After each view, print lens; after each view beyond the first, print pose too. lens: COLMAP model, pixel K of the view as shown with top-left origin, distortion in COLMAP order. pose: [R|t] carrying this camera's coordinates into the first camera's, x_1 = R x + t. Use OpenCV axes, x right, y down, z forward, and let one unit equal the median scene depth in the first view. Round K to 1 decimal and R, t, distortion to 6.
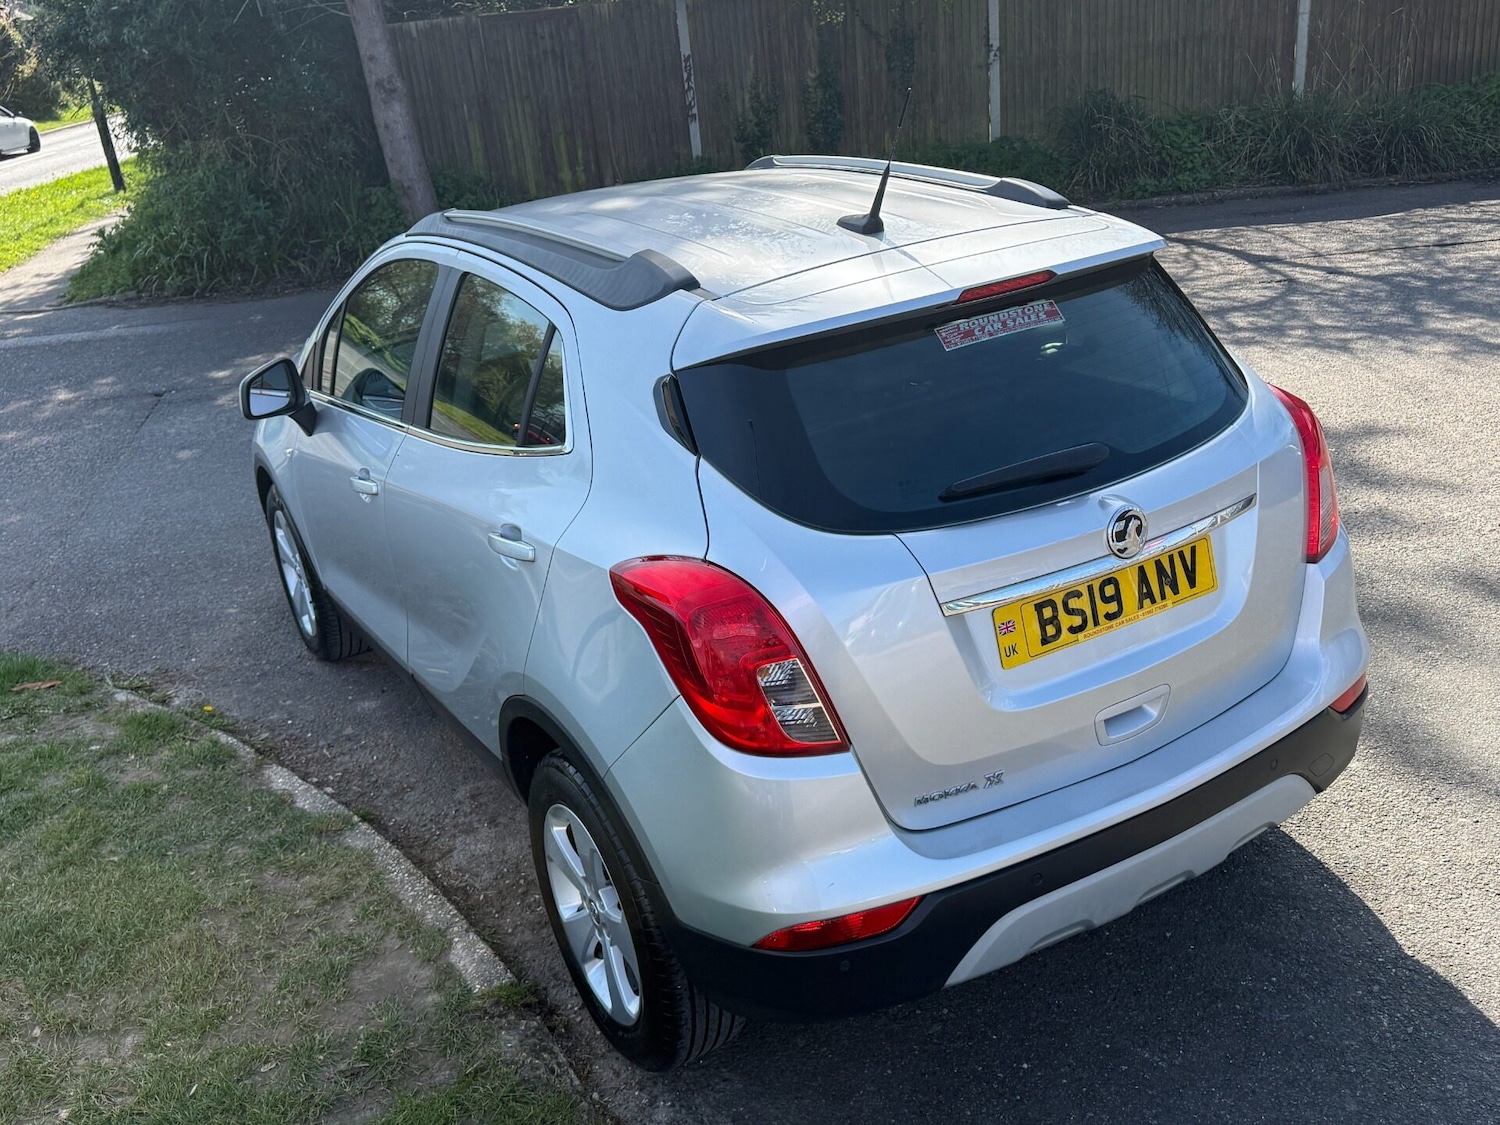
lens RADIAL K [[1352.3, 0, 754.3], [0, 1352.3, 552.9], [0, 0, 1]] dist [0.155592, -0.313558]
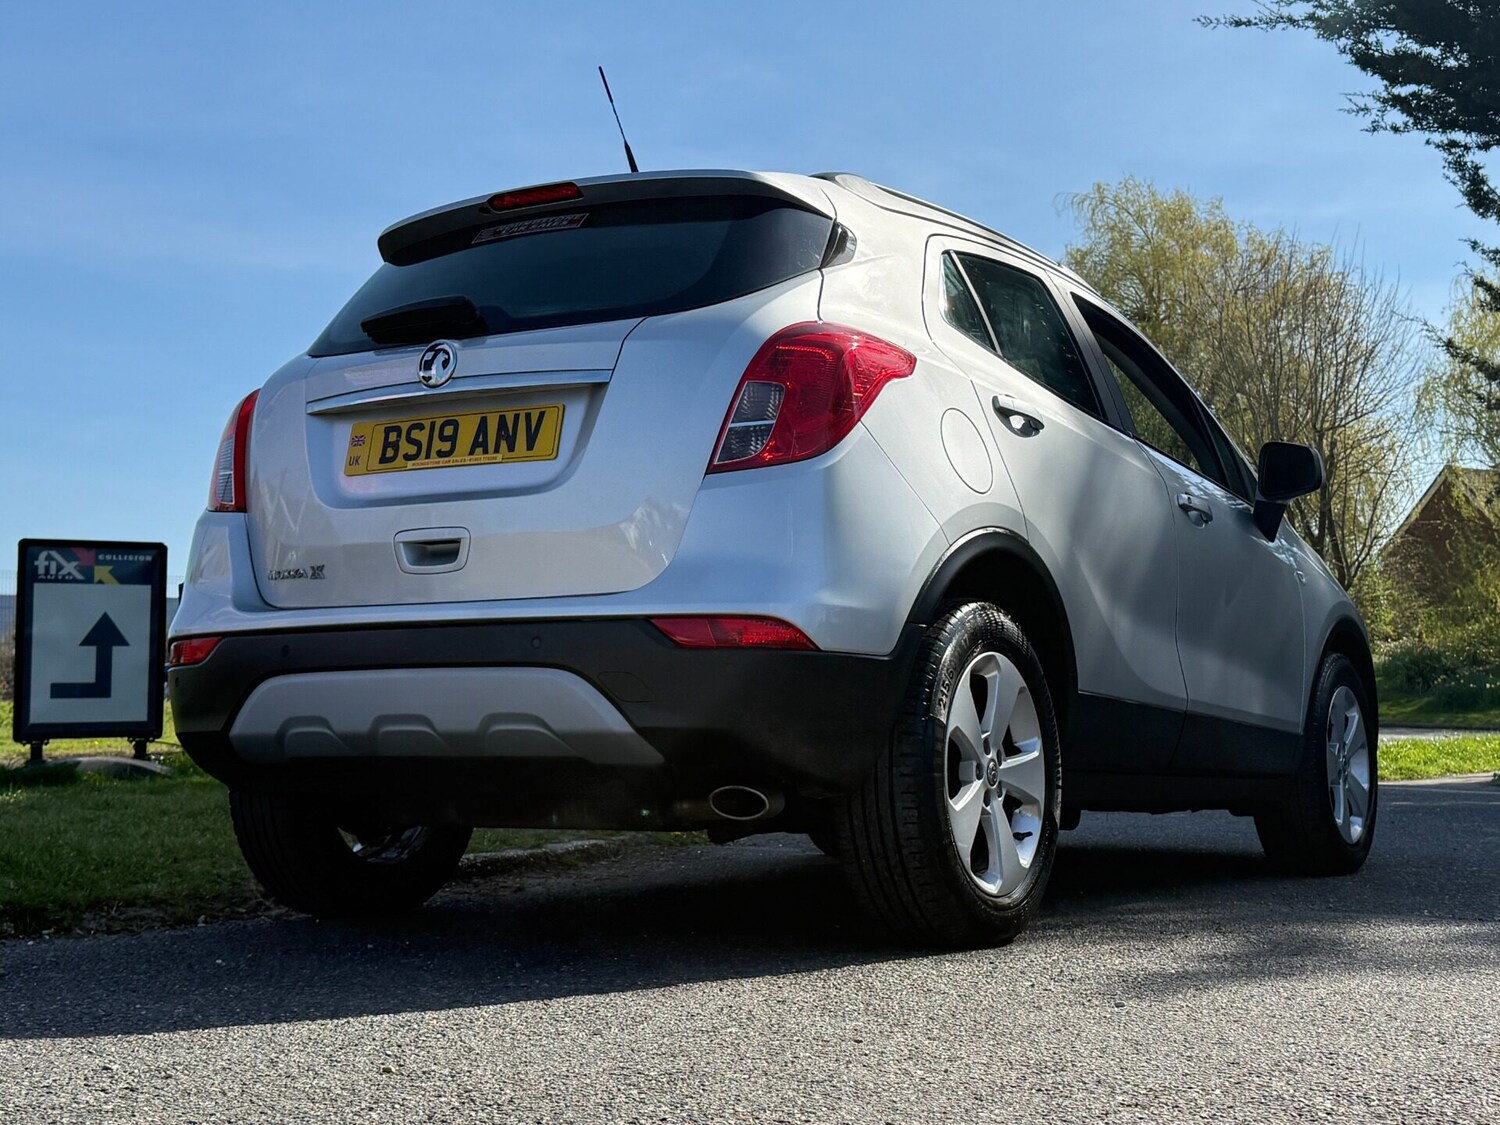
lens RADIAL K [[2006.7, 0, 750.0], [0, 2006.7, 562.5], [0, 0, 1]] dist [0.145491, -0.047581]
pose [[0.472997, 0.023844, -0.880741, 1.463983], [-0.365584, 0.914829, -0.171568, 0.254210], [0.801637, 0.403136, 0.441429, 0.443937]]
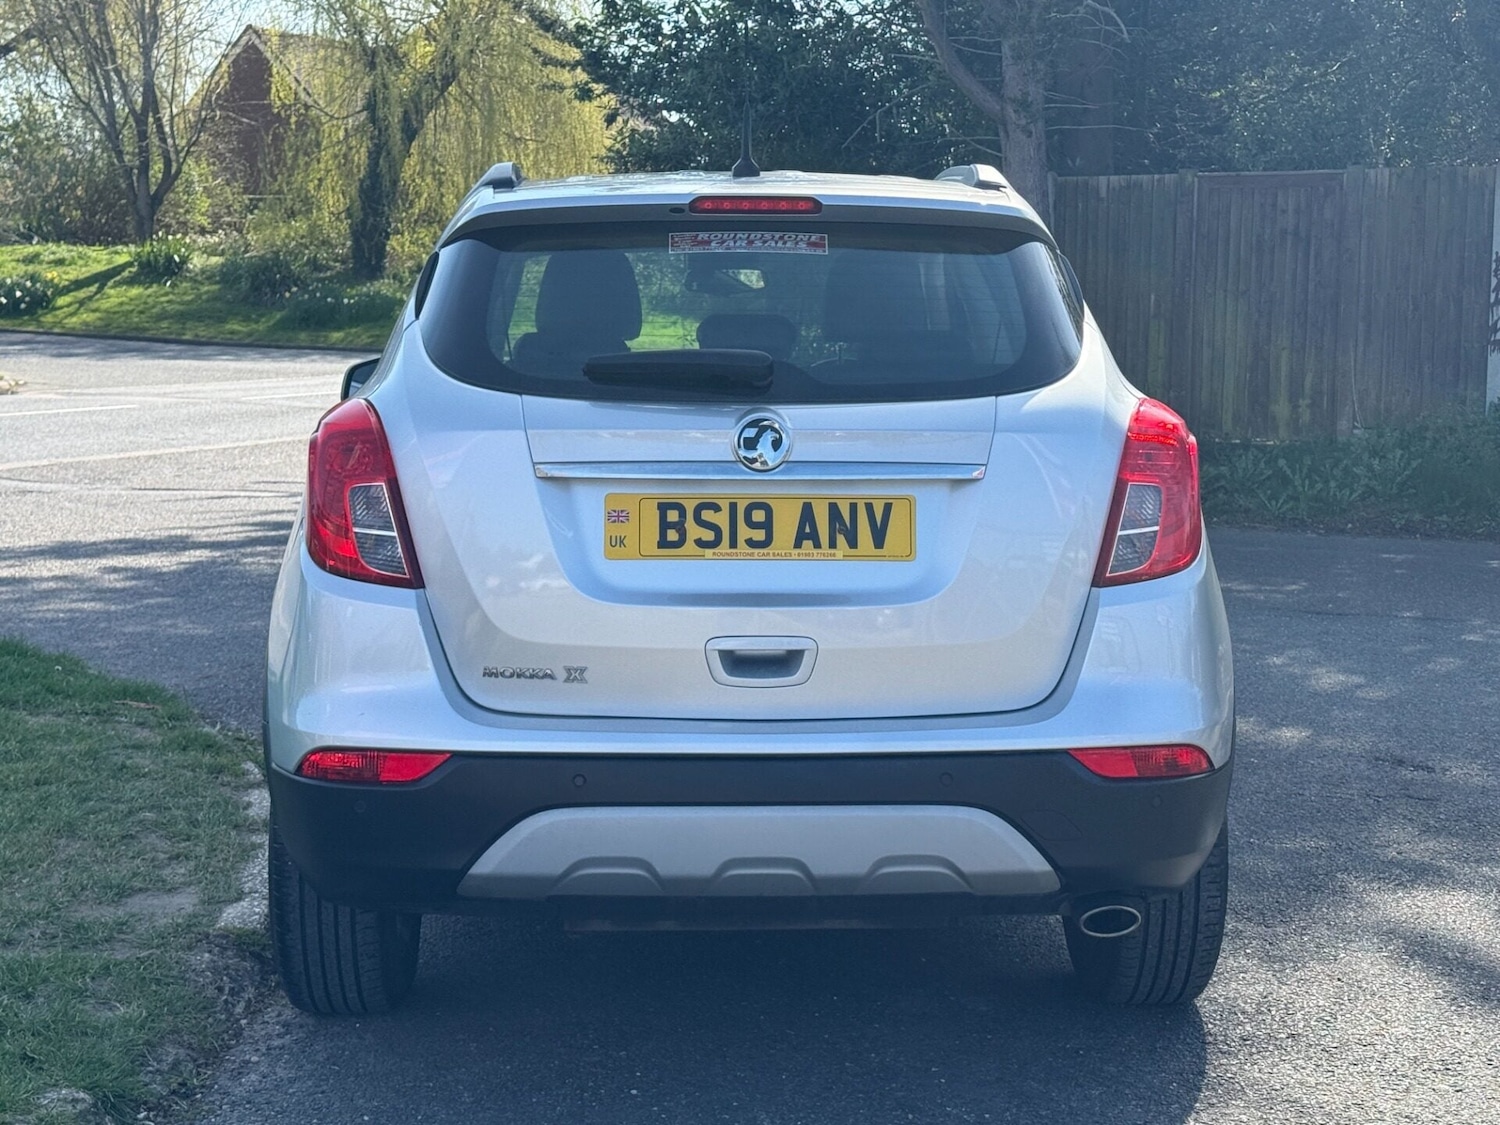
lens RADIAL K [[2348.8, 0, 758.3], [0, 2348.8, 562.0], [0, 0, 1]] dist [0.129704, 0.138165]
pose [[0.874414, 0.154239, -0.460012, 0.825145], [-0.261066, 0.948741, -0.178142, 0.281707], [0.408956, 0.275863, 0.869859, -0.306816]]
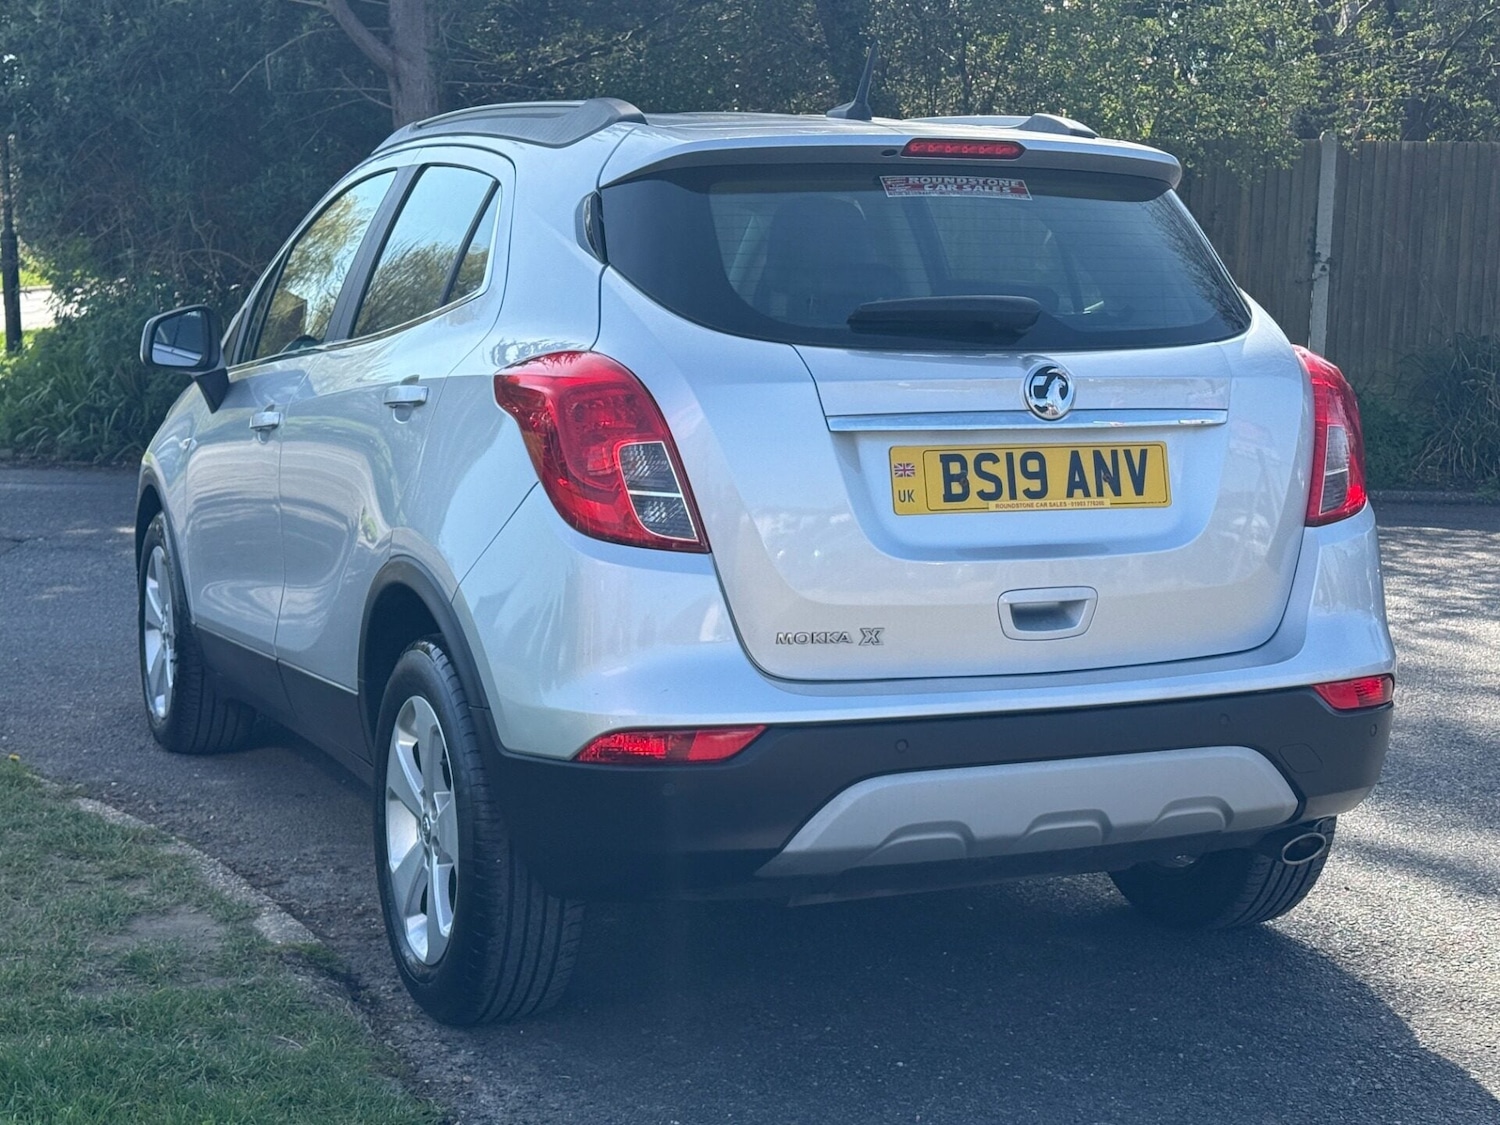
lens RADIAL K [[2348.8, 0, 758.3], [0, 2348.8, 562.0], [0, 0, 1]] dist [0.129704, 0.138165]
pose [[0.986646, 0.122421, -0.107441, 0.212595], [-0.145205, 0.959937, -0.239659, 0.405946], [0.073797, 0.252059, 0.964894, -0.416856]]
